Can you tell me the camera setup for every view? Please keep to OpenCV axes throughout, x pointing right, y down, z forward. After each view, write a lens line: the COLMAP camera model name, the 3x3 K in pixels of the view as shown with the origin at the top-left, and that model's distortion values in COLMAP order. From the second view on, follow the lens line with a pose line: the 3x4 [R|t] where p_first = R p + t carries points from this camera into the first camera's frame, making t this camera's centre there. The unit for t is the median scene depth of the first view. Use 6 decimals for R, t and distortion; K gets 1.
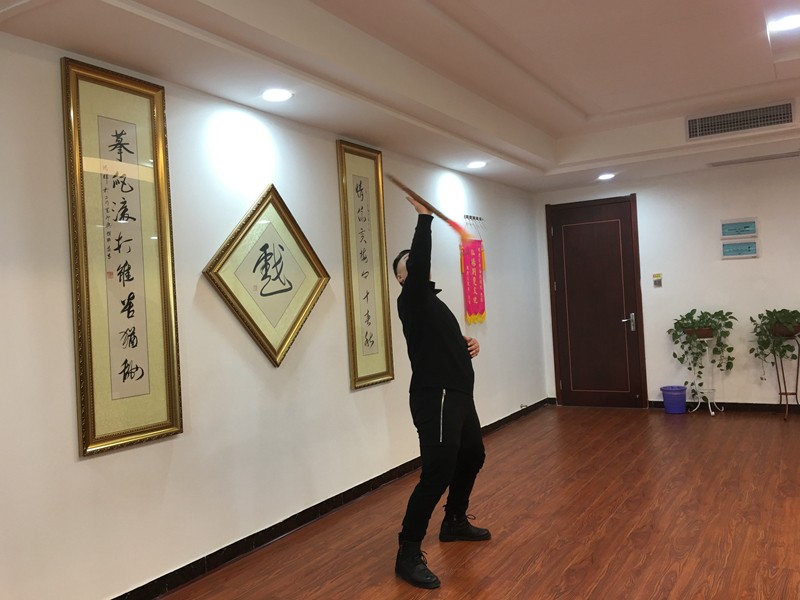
lens RADIAL K [[678.2, 0, 402.2], [0, 678.2, 298.7], [0, 0, 1]] dist [0.048857, -0.052649]
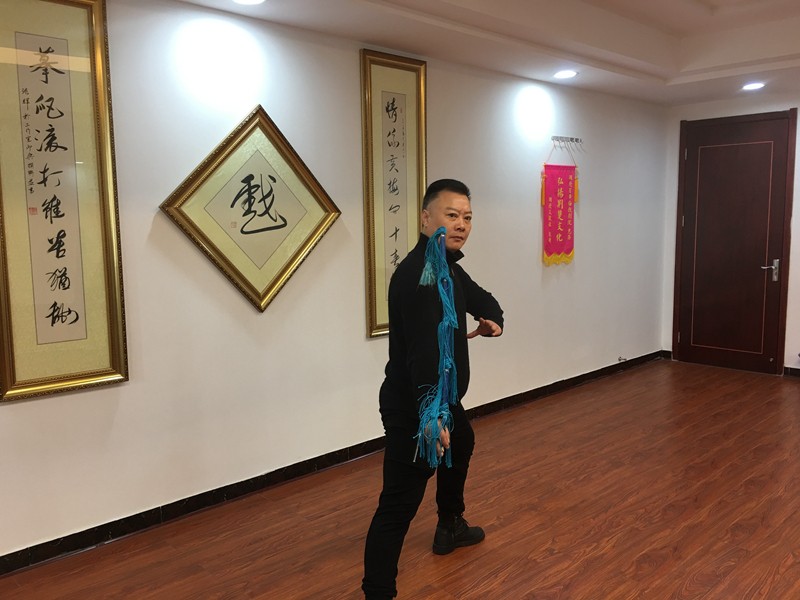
lens RADIAL K [[678.2, 0, 399.7], [0, 678.2, 300.0], [0, 0, 1]] dist [0.048857, -0.052649]
pose [[0.963048, 0.072803, -0.259305, 0.208446], [-0.038181, 0.989954, 0.136139, -0.042457], [0.266611, -0.121207, 0.956152, 0.164027]]
